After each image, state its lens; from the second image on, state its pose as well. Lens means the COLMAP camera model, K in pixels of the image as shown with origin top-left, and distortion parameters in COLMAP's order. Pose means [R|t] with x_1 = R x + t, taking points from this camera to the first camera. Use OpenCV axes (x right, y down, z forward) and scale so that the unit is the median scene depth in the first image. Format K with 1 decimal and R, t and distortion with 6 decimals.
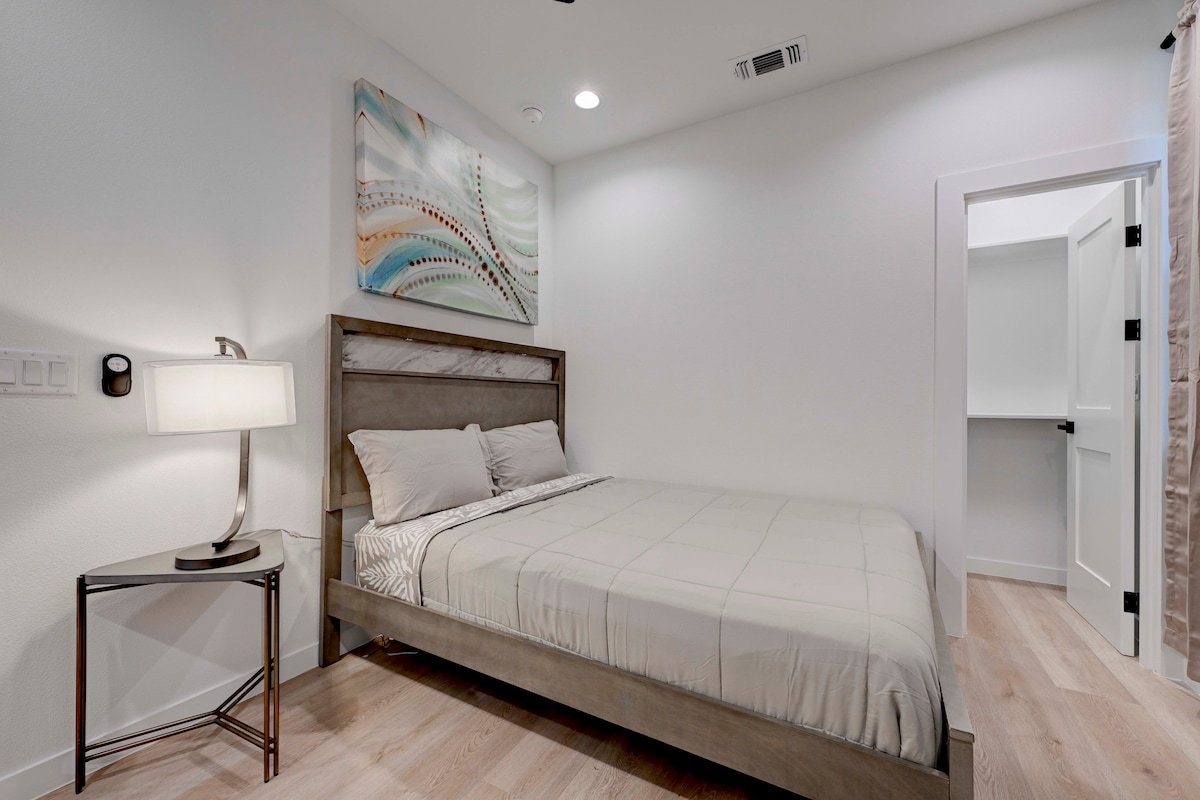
lens RADIAL K [[468.6, 0, 606.1], [0, 468.6, 402.4], [0, 0, 1]] dist [-0.001830, -0.000339]
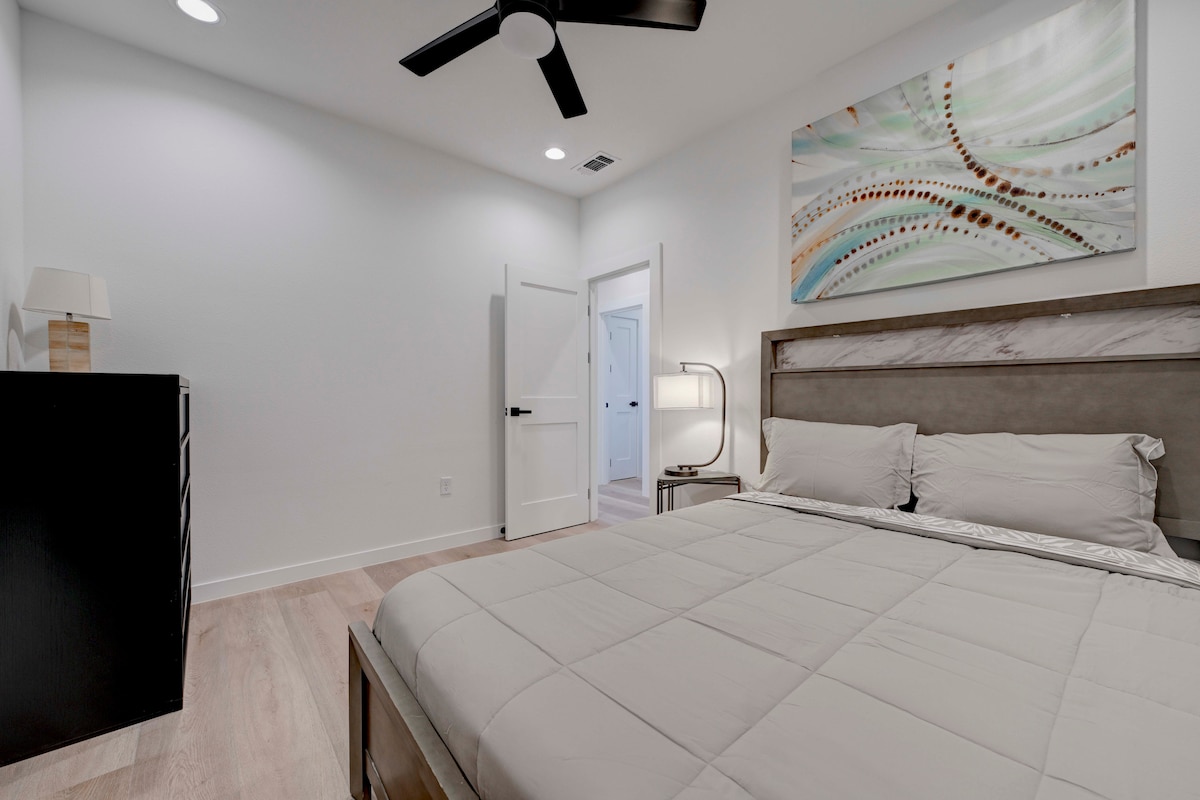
lens RADIAL K [[468.6, 0, 606.1], [0, 468.6, 402.4], [0, 0, 1]] dist [-0.001830, -0.000339]
pose [[-0.338123, 0.013856, -0.941000, 0.698104], [-0.006977, 0.999827, 0.017229, -0.000771], [0.941076, 0.012391, -0.337968, 0.829852]]
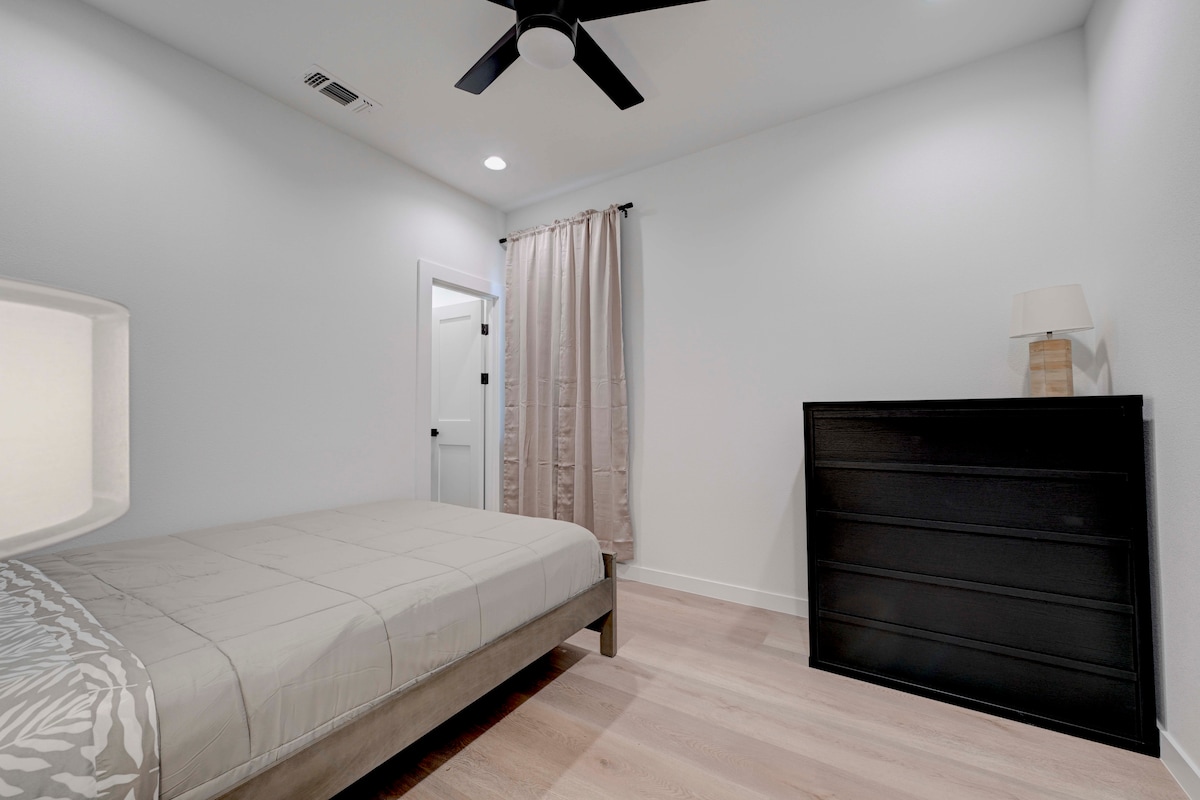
lens RADIAL K [[468.6, 0, 606.1], [0, 468.6, 402.4], [0, 0, 1]] dist [-0.001830, -0.000339]
pose [[0.046233, 0.026262, 0.998585, -0.590363], [0.004188, 0.999640, -0.026483, -0.004858], [-0.998922, 0.005406, 0.046106, 0.327776]]
